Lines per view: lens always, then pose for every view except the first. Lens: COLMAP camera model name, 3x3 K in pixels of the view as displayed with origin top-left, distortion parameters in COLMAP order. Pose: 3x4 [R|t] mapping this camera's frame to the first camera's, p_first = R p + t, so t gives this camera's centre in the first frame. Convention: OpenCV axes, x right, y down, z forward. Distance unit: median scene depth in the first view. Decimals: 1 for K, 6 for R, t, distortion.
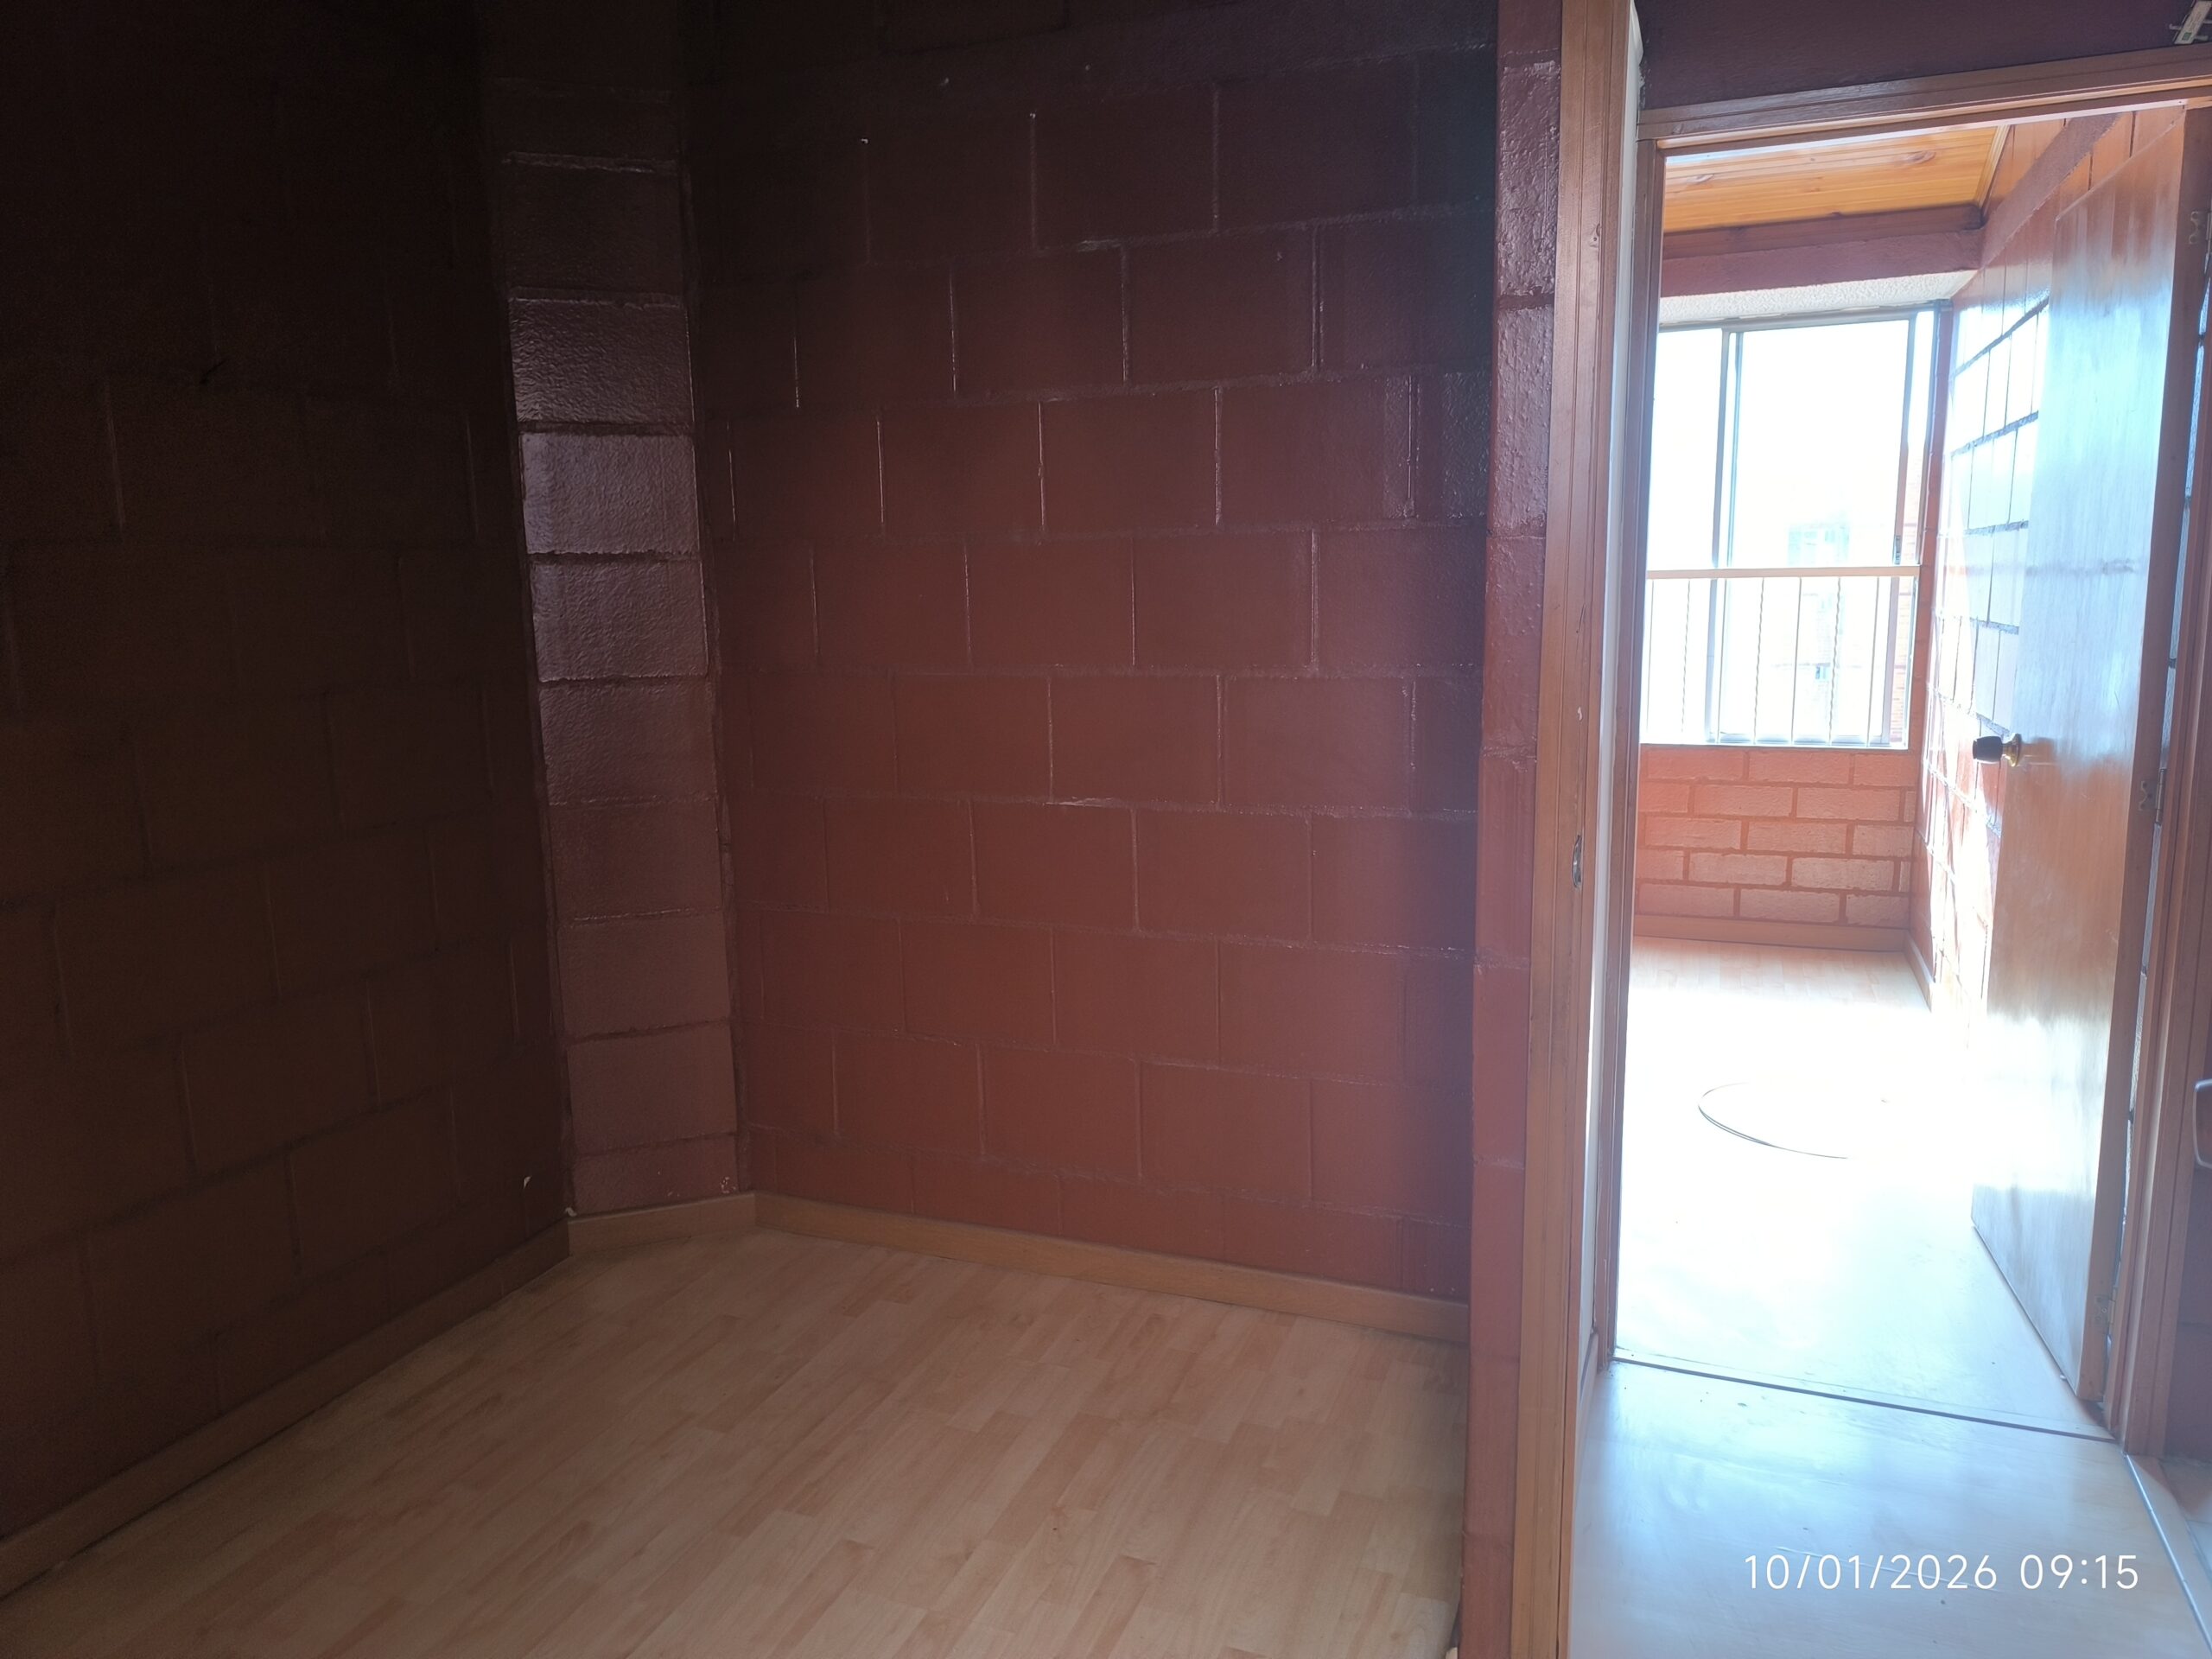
lens RADIAL K [[1515.1, 0, 1097.7], [0, 1515.1, 822.2], [0, 0, 1]] dist [0.034235, -0.034886]
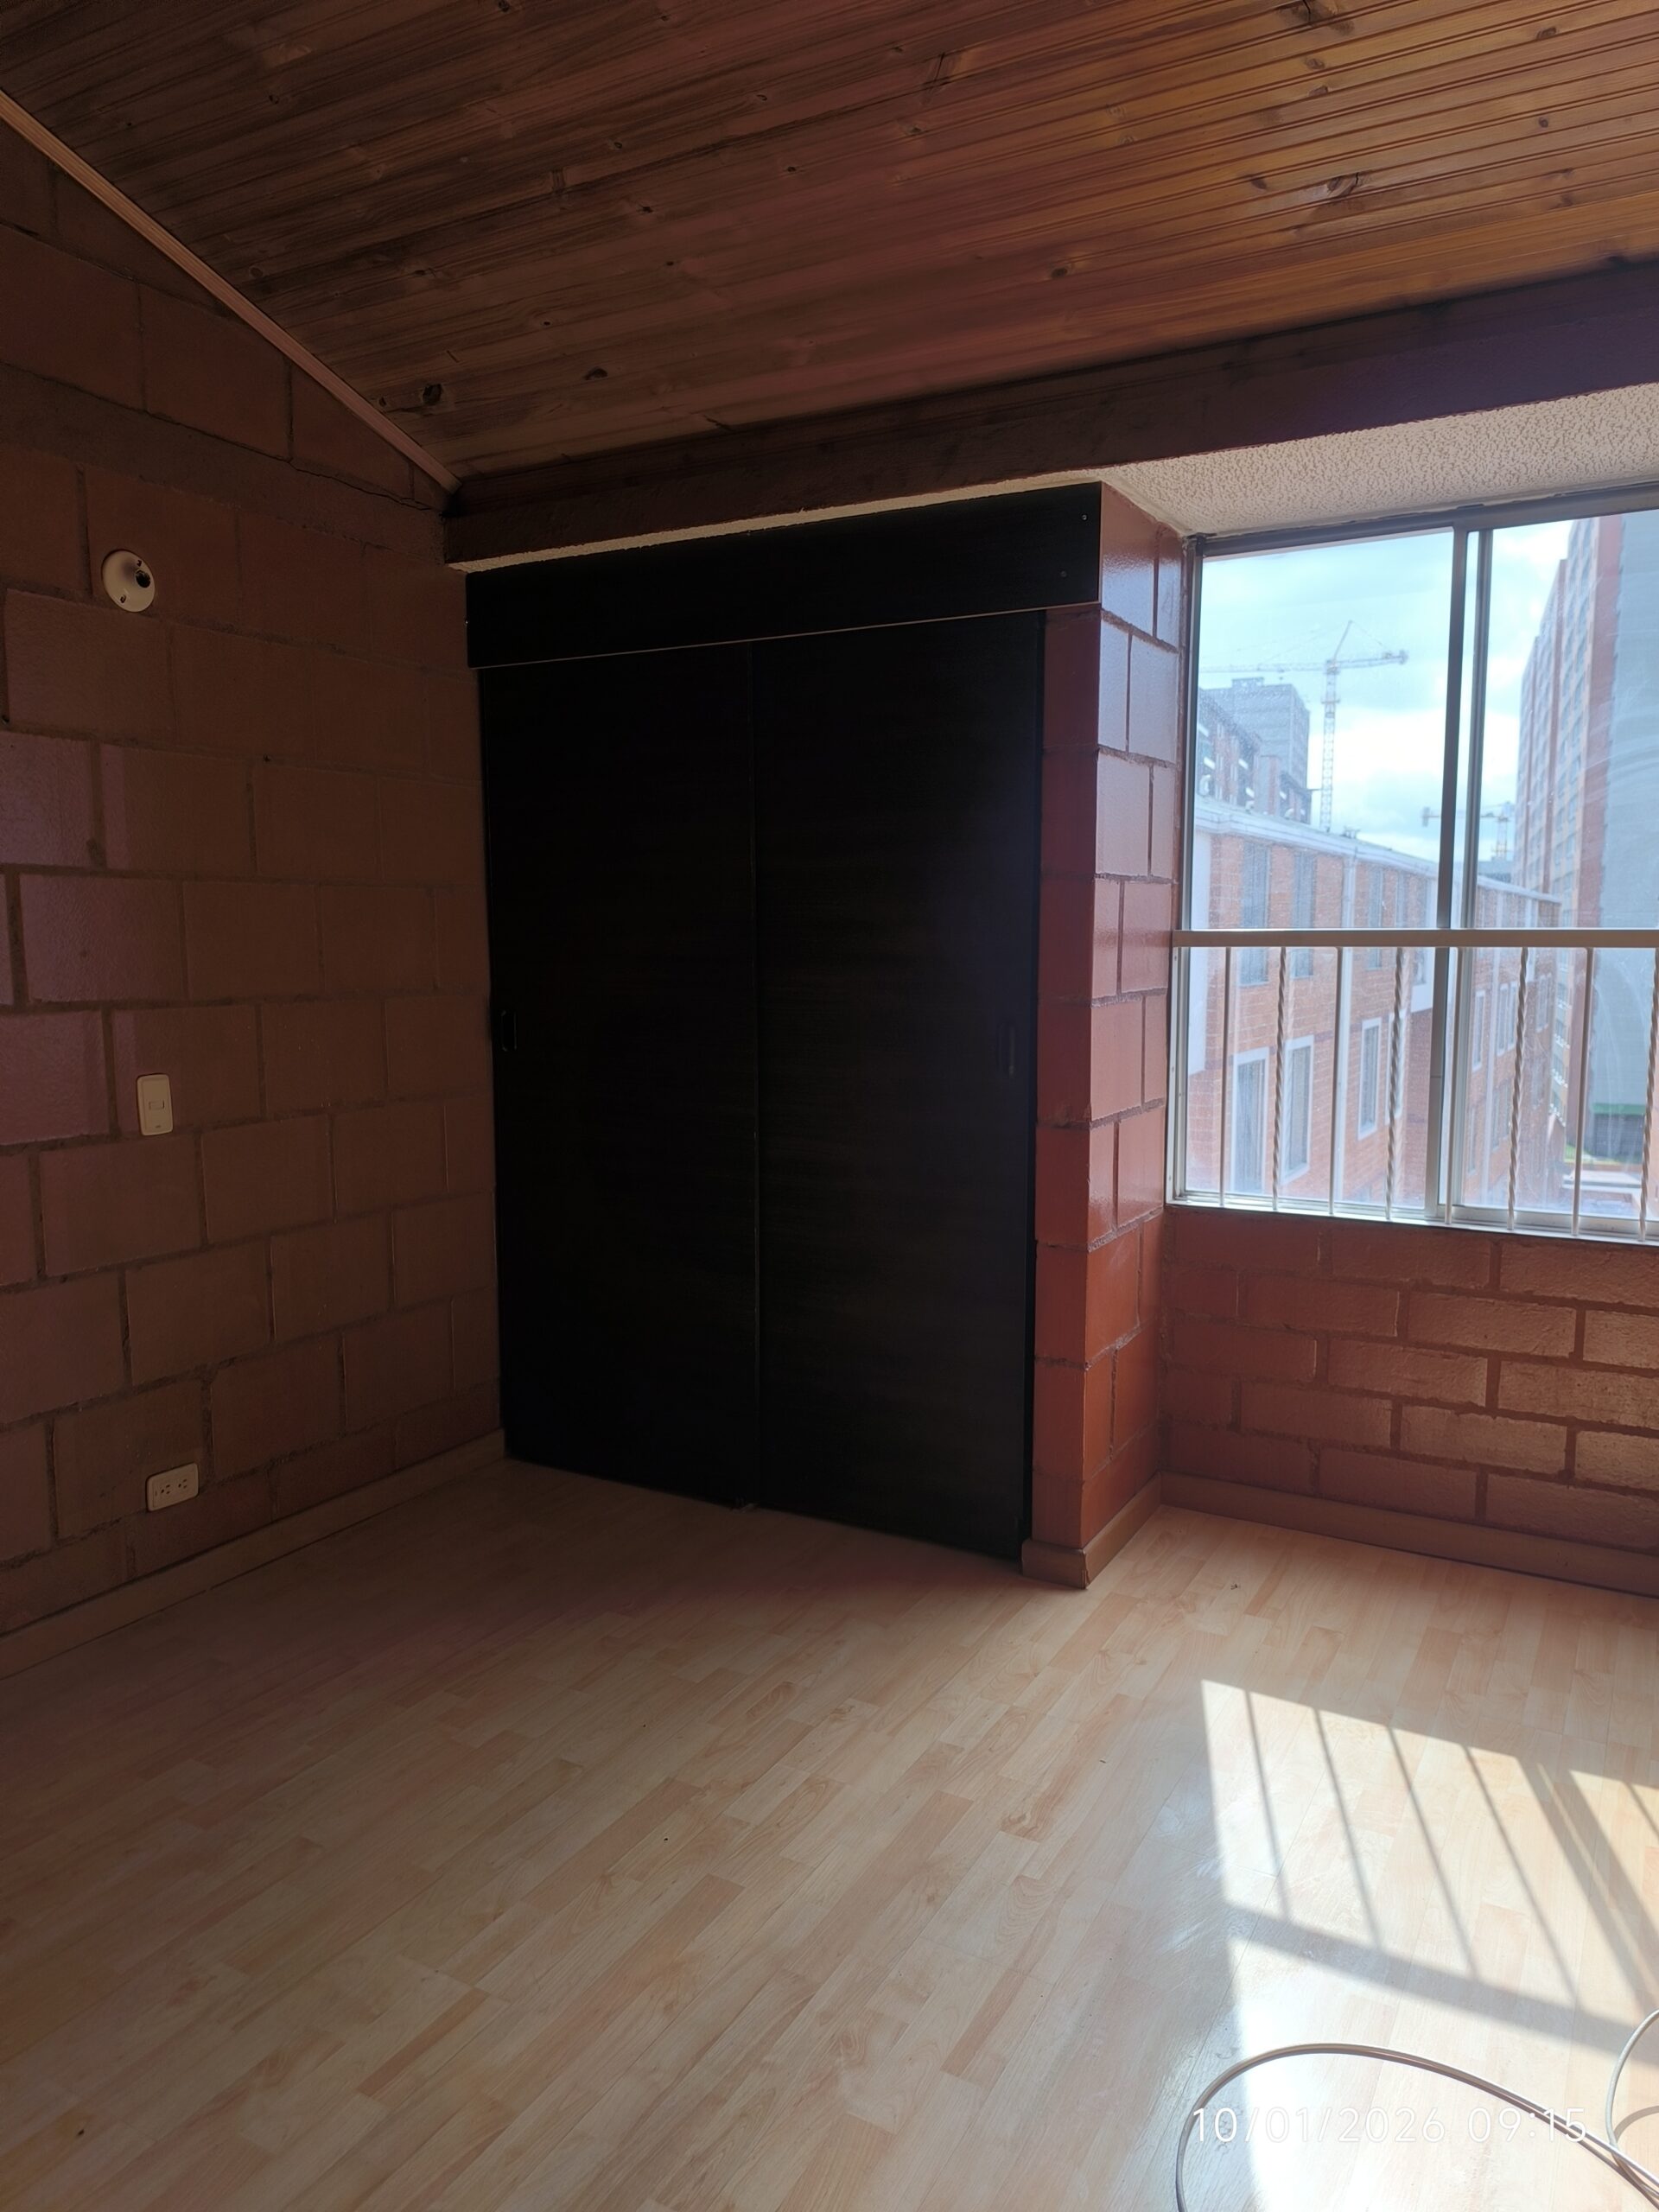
lens RADIAL K [[1515.1, 0, 845.7], [0, 1515.1, 1110.9], [0, 0, 1]] dist [0.034235, -0.034886]
pose [[0.992050, 0.033453, -0.121320, 0.246461], [-0.038945, 0.998308, -0.043183, -0.061387], [0.119670, 0.047564, 0.991674, 0.385926]]
